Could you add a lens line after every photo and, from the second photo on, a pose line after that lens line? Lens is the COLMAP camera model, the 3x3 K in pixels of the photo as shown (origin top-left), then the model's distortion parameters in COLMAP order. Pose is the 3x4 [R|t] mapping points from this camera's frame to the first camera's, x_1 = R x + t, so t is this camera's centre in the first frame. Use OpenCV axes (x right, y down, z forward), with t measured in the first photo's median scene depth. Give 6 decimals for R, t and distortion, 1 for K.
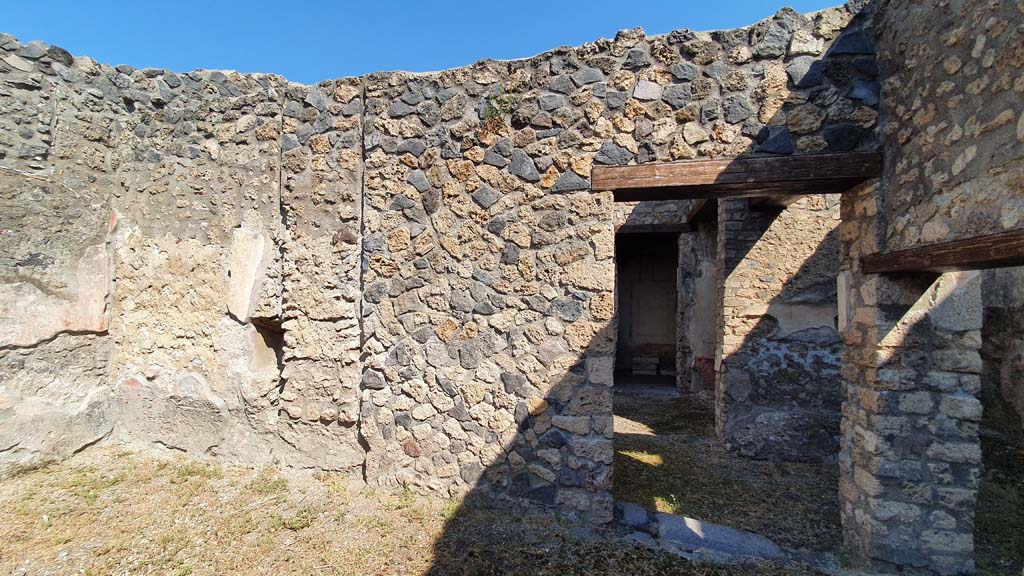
lens RADIAL K [[403.0, 0, 504.3], [0, 403.0, 293.1], [0, 0, 1]] dist [0.011468, -0.012581]
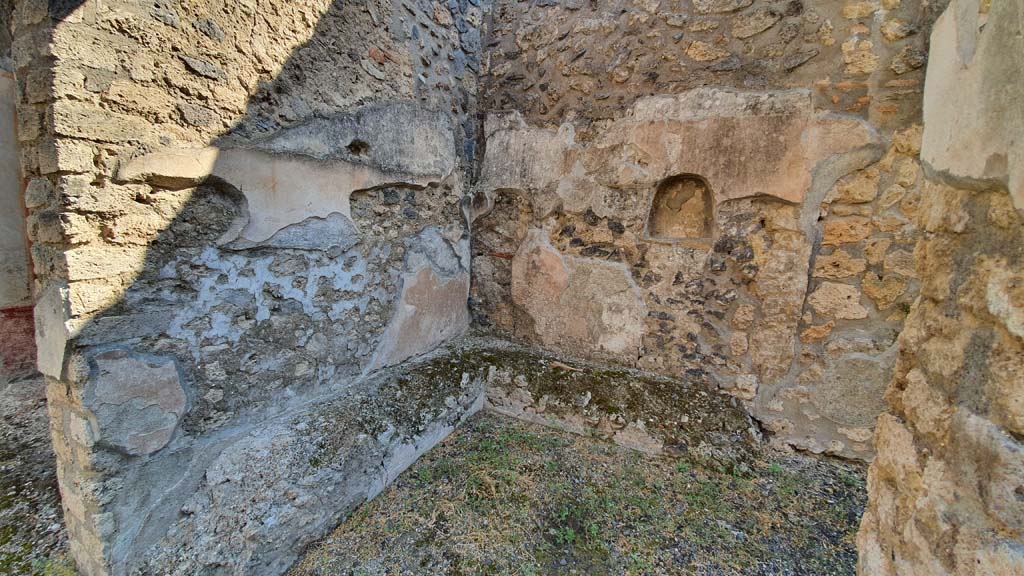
lens RADIAL K [[403.0, 0, 504.0], [0, 403.0, 280.7], [0, 0, 1]] dist [0.011468, -0.012581]
pose [[0.164234, -0.158692, 0.973573, 0.346806], [-0.066954, 0.982905, 0.171508, 0.063407], [-0.984147, -0.093352, 0.150801, 0.706732]]
